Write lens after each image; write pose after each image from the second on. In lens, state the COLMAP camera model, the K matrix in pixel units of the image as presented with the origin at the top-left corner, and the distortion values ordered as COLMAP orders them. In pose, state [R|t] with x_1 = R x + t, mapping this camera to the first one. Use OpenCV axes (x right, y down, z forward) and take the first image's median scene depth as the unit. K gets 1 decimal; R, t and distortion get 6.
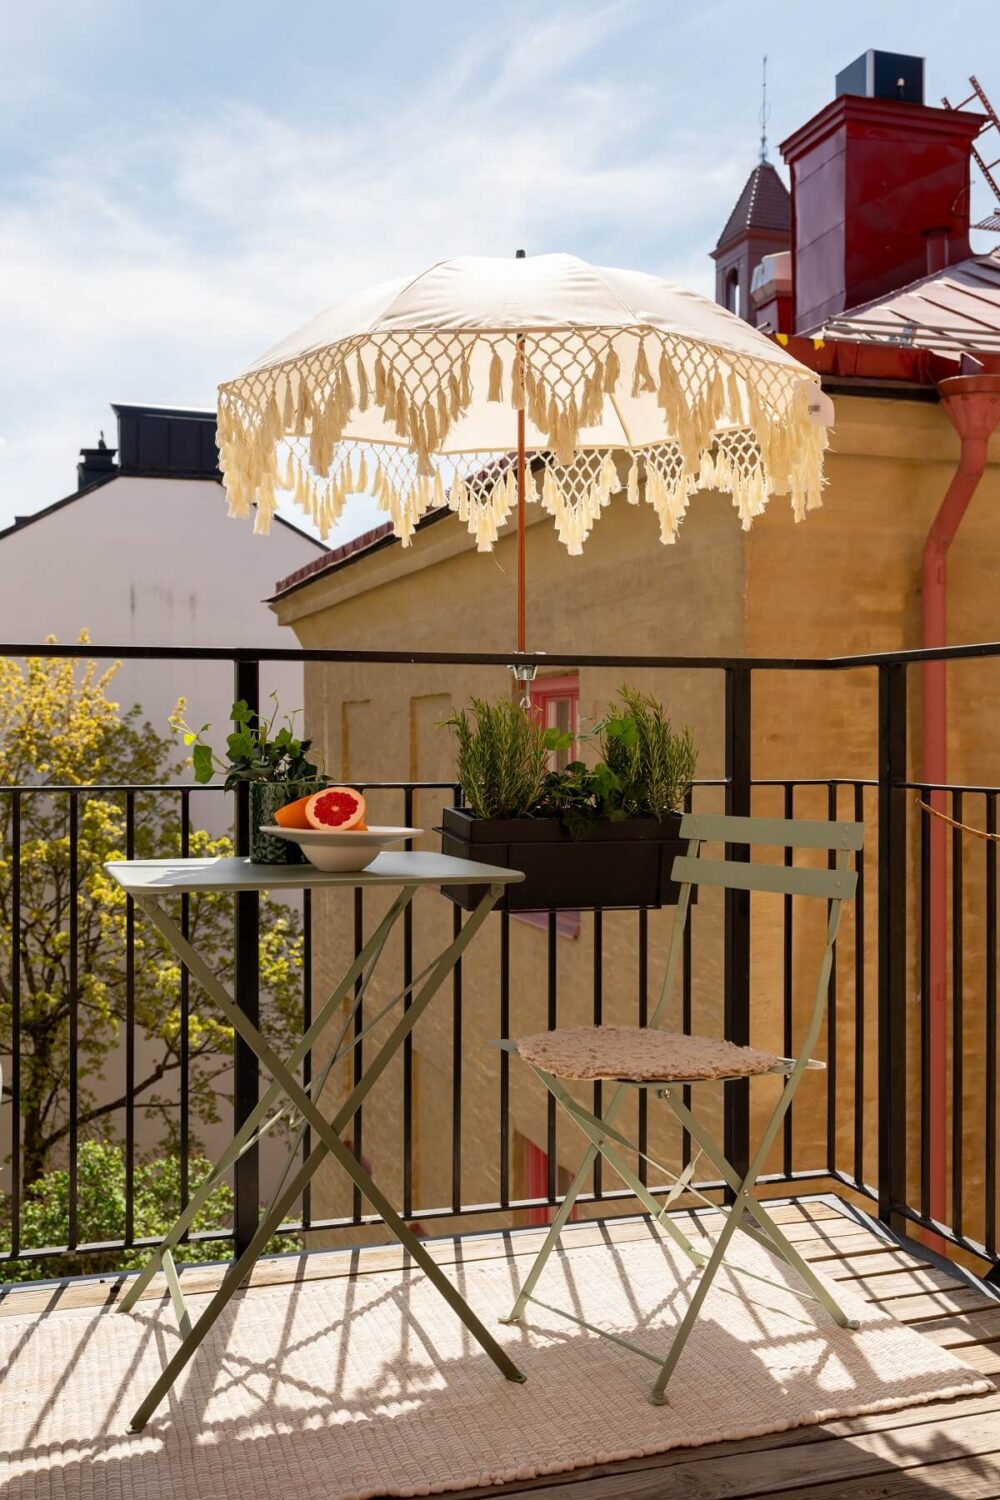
lens RADIAL K [[1440.0, 0, 500.0], [0, 1440.0, 750.0], [0, 0, 1]] dist [0.006176, -0.007725]
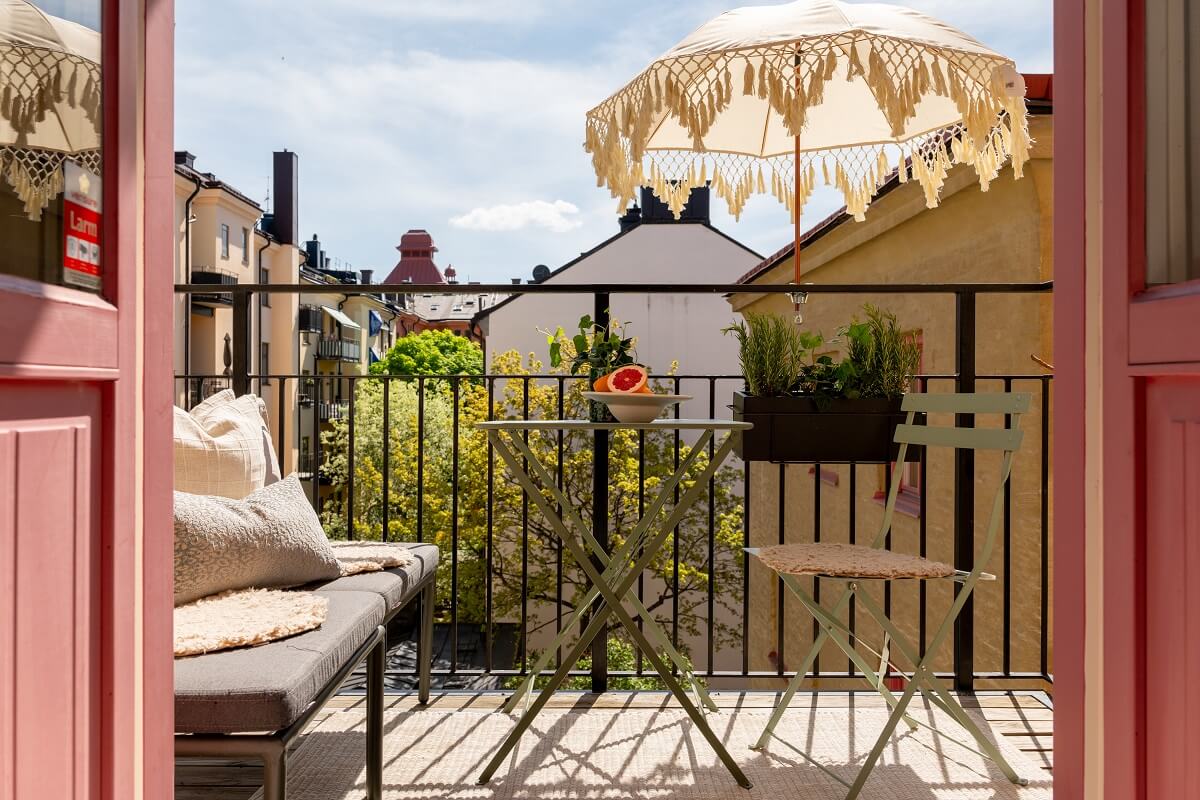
lens RADIAL K [[934.6, 0, 593.4], [0, 934.6, 388.7], [0, 0, 1]] dist [-0.000357, 0.000810]
pose [[0.948957, -0.002187, -0.315397, 0.137612], [-0.001726, 0.999925, -0.012126, 0.055588], [0.315400, 0.012052, 0.948882, 0.080246]]
